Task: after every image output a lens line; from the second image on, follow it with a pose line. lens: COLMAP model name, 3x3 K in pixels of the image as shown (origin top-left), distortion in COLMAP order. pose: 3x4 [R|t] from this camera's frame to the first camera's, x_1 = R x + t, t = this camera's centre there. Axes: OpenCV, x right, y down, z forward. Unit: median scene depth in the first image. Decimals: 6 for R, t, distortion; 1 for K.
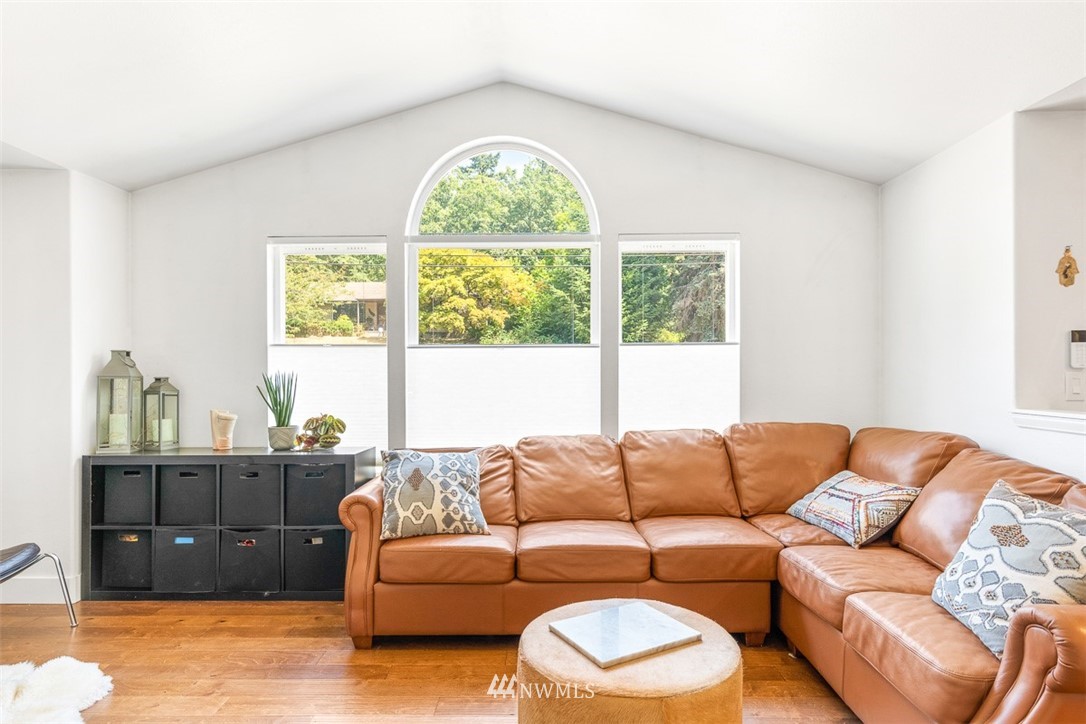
lens RADIAL K [[613.6, 0, 544.9], [0, 613.6, 369.6], [0, 0, 1]] dist [0.004256, 0.000577]
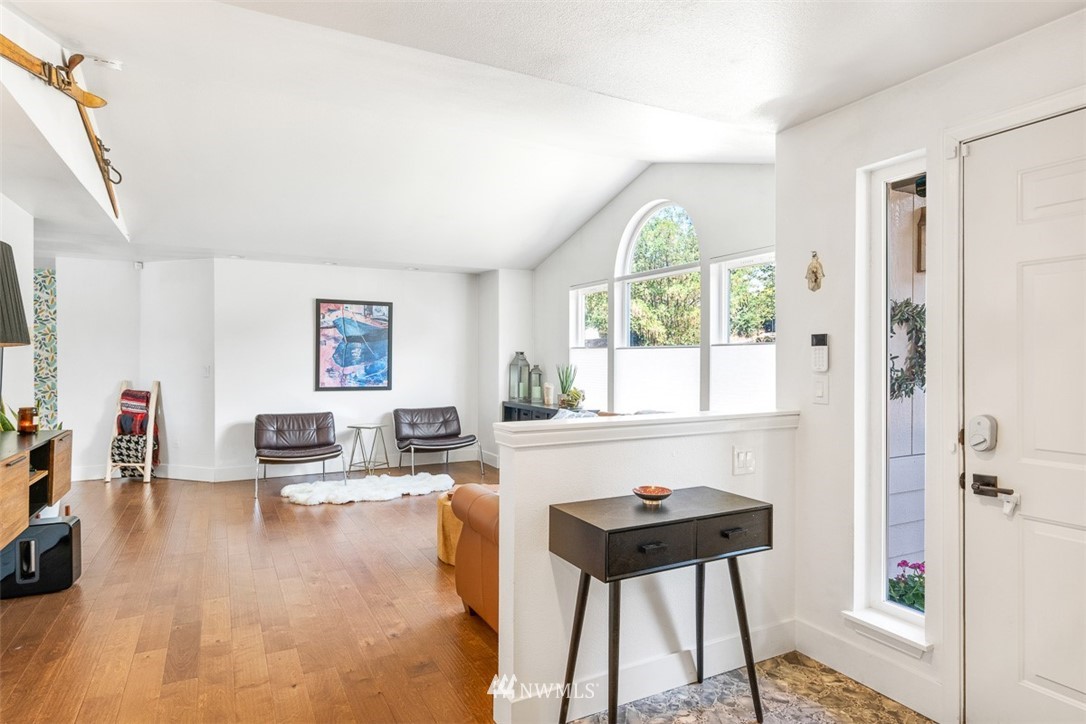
lens RADIAL K [[613.6, 0, 534.5], [0, 613.6, 352.6], [0, 0, 1]] dist [0.004256, 0.000577]
pose [[0.472982, -0.002579, -0.881068, 1.231059], [-0.000498, 0.999995, -0.003194, -0.023930], [0.881072, 0.001949, 0.472978, 0.086629]]
